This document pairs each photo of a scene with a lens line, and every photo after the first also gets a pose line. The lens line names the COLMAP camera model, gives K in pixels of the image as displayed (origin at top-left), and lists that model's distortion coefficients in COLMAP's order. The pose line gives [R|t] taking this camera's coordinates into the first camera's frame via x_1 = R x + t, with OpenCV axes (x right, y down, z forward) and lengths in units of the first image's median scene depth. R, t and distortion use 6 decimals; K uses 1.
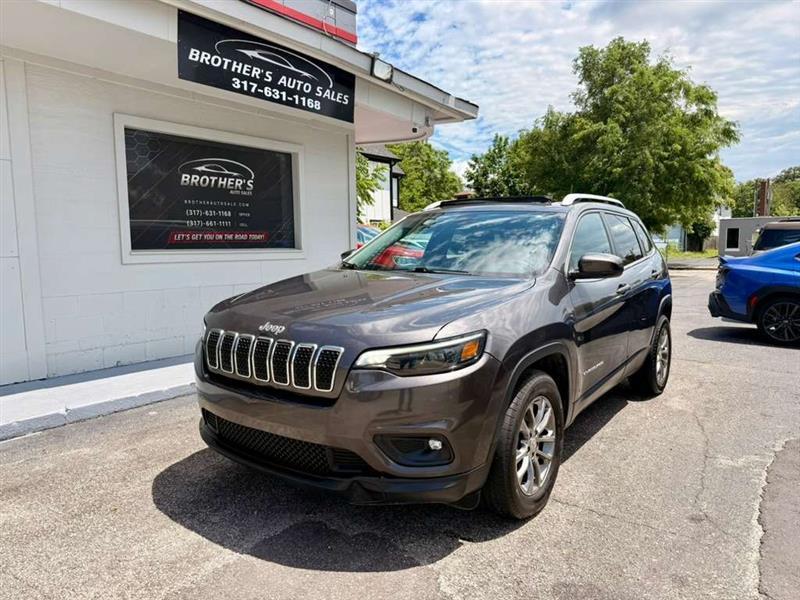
lens RADIAL K [[570.9, 0, 399.5], [0, 570.9, 307.5], [0, 0, 1]] dist [0.013528, -0.031935]
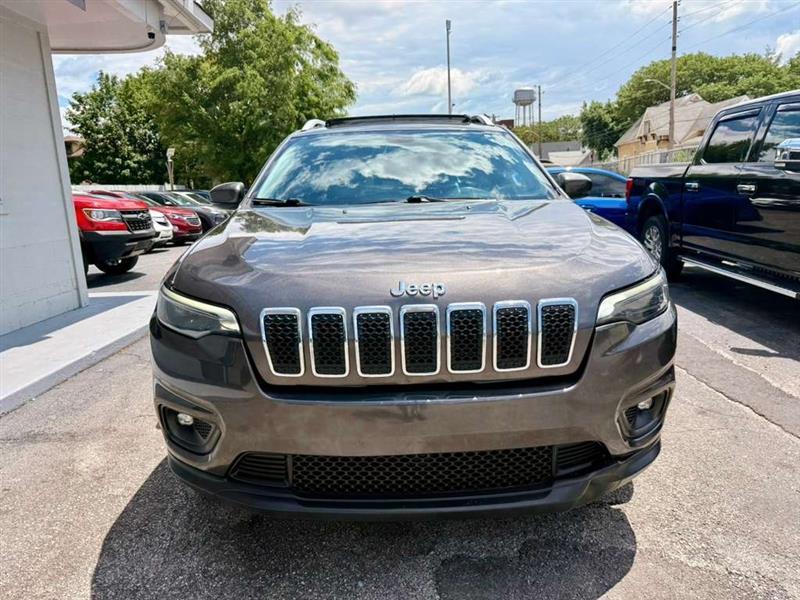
lens RADIAL K [[570.9, 0, 412.9], [0, 570.9, 294.4], [0, 0, 1]] dist [0.013528, -0.031935]
pose [[0.785526, -0.137941, 0.603259, -0.266720], [0.102338, 0.990374, 0.093200, -0.007206], [-0.610308, -0.011475, 0.792081, 0.227385]]
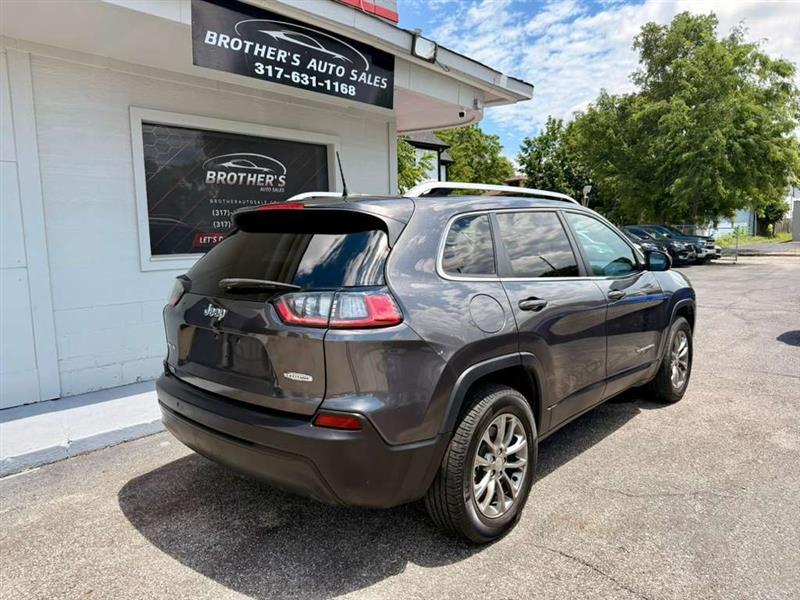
lens RADIAL K [[570.9, 0, 397.6], [0, 570.9, 300.4], [0, 0, 1]] dist [0.013528, -0.031935]
pose [[0.995797, -0.003882, -0.091501, 0.008471], [0.004800, 0.999940, 0.009817, -0.034557], [0.091458, -0.010215, 0.995757, 0.115063]]
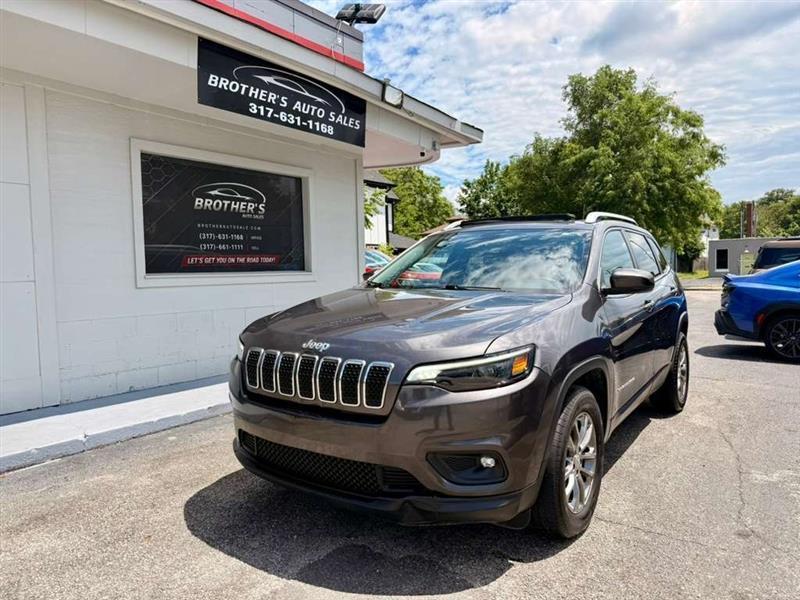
lens RADIAL K [[570.9, 0, 401.6], [0, 570.9, 302.4], [0, 0, 1]] dist [0.013528, -0.031935]
pose [[0.999776, -0.011965, 0.017458, -0.040418], [0.012857, 0.998570, -0.051899, 0.006251], [-0.016812, 0.052111, 0.998500, 0.002112]]
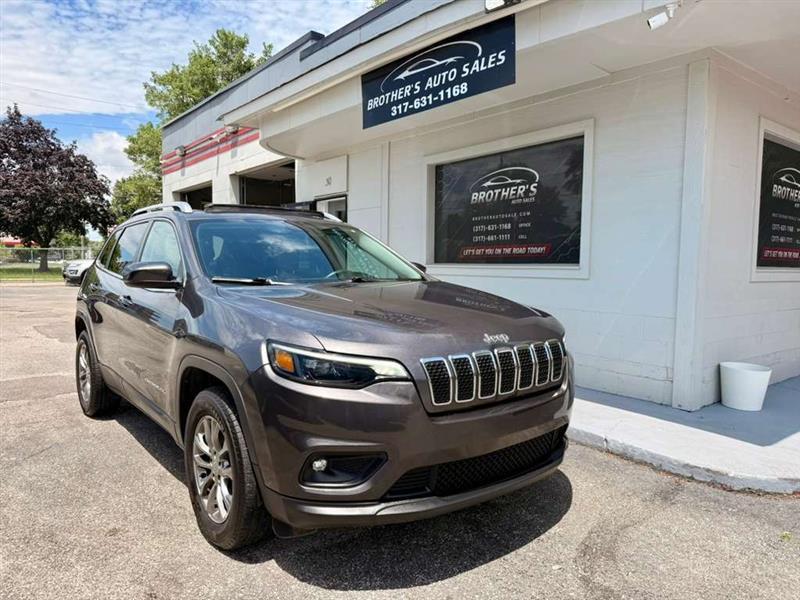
lens RADIAL K [[570.9, 0, 400.2], [0, 570.9, 307.1], [0, 0, 1]] dist [0.013528, -0.031935]
pose [[-0.243440, 0.075470, -0.966975, 0.720075], [-0.114118, 0.987815, 0.105826, -0.126146], [0.963179, 0.136112, -0.231861, 1.191856]]
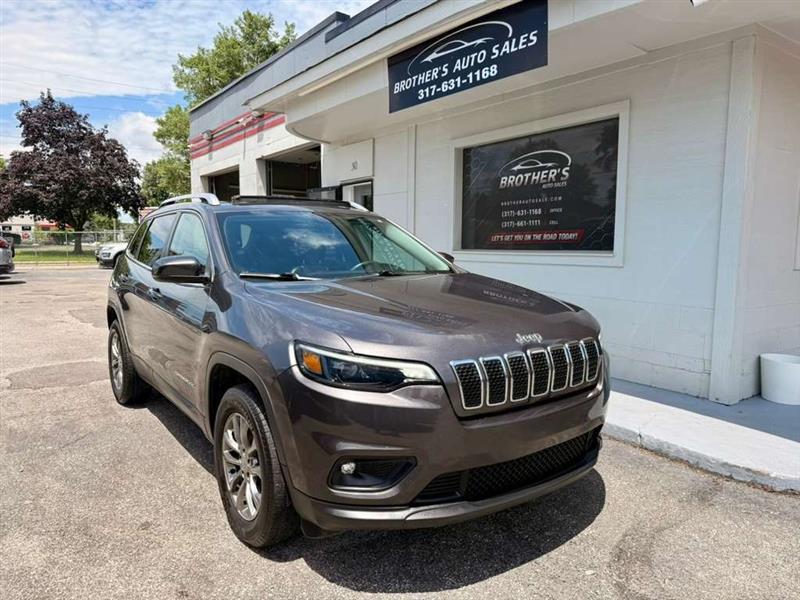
lens RADIAL K [[570.9, 0, 397.0], [0, 570.9, 304.7], [0, 0, 1]] dist [0.013528, -0.031935]
pose [[-0.291875, 0.105109, -0.950663, 0.709838], [-0.107300, 0.984070, 0.141746, -0.138028], [0.950419, 0.143378, -0.275947, 1.185205]]
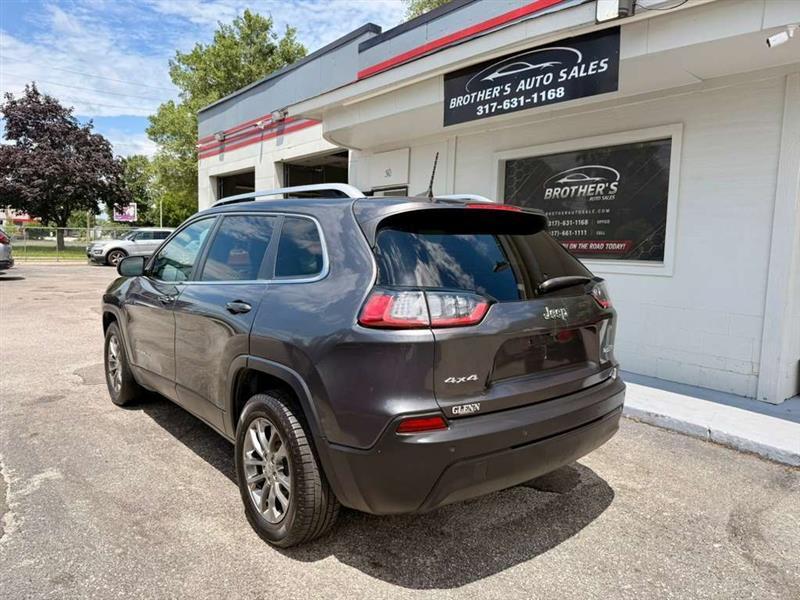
lens RADIAL K [[570.9, 0, 393.4], [0, 570.9, 301.6], [0, 0, 1]] dist [0.013528, -0.031935]
pose [[-0.256258, 0.094367, -0.961991, 0.802560], [-0.126667, 0.983363, 0.130205, -0.131524], [0.958273, 0.155218, -0.240042, 1.056815]]
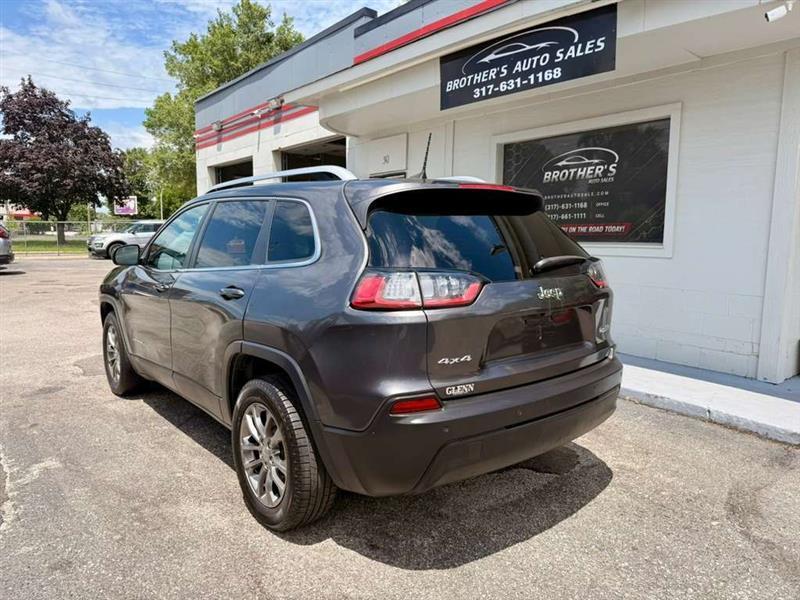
lens RADIAL K [[570.9, 0, 395.3], [0, 570.9, 303.8], [0, 0, 1]] dist [0.013528, -0.031935]
pose [[-0.256160, 0.119838, -0.959177, 0.798162], [-0.110898, 0.982090, 0.152318, -0.126583], [0.960252, 0.145388, -0.238282, 1.063643]]
